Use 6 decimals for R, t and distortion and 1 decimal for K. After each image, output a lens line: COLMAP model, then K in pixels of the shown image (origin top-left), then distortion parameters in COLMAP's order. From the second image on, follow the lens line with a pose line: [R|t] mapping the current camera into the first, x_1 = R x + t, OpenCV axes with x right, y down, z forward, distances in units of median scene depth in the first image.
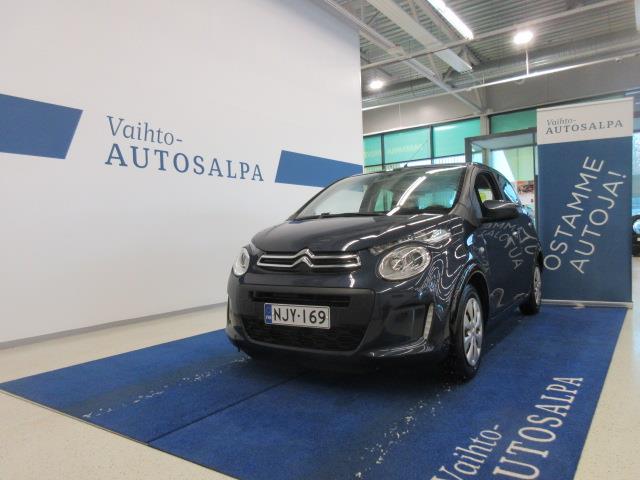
lens RADIAL K [[464.2, 0, 328.1], [0, 464.2, 245.4], [0, 0, 1]] dist [0.011460, -0.004321]
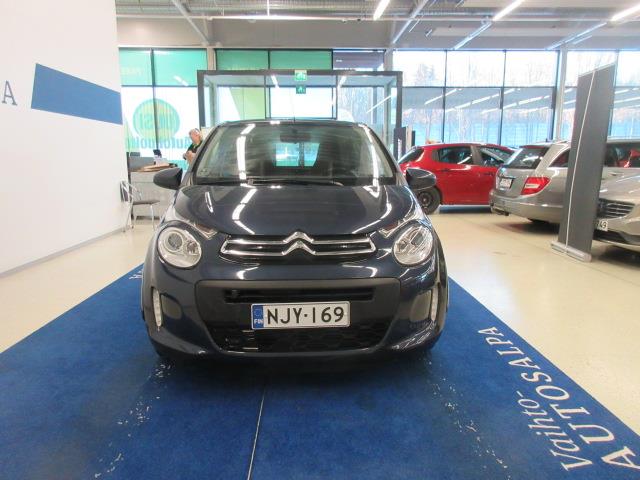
lens RADIAL K [[464.2, 0, 318.7], [0, 464.2, 241.8], [0, 0, 1]] dist [0.011460, -0.004321]
pose [[0.811868, -0.067025, 0.579981, -0.482477], [-0.013425, 0.990983, 0.133315, -0.082206], [-0.583687, -0.116021, 0.803647, 0.320261]]
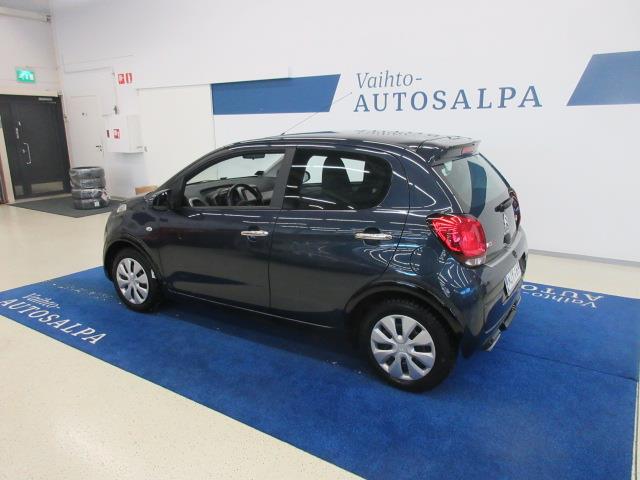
lens RADIAL K [[464.2, 0, 340.4], [0, 464.2, 255.7], [0, 0, 1]] dist [0.011460, -0.004321]
pose [[0.050324, 0.307256, -0.950295, 1.659803], [-0.019783, 0.951621, 0.306637, -0.332944], [0.998537, 0.003369, 0.053968, 1.553539]]
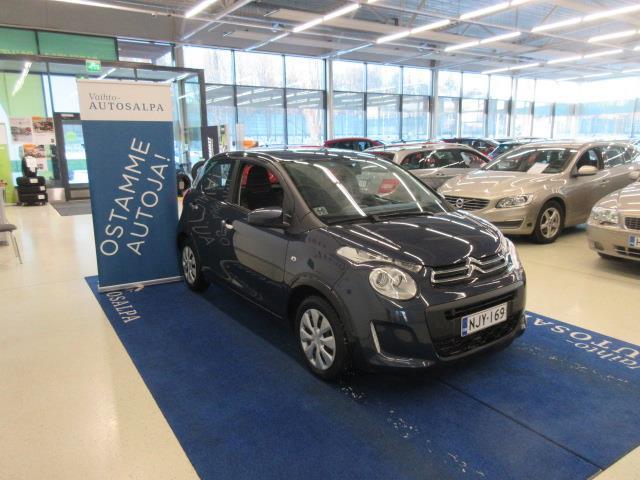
lens RADIAL K [[464.2, 0, 318.6], [0, 464.2, 242.4], [0, 0, 1]] dist [0.011460, -0.004321]
pose [[0.400966, -0.157316, 0.902484, -1.131748], [0.022980, 0.986562, 0.161762, -0.204608], [-0.915804, -0.044122, 0.399193, 0.878631]]
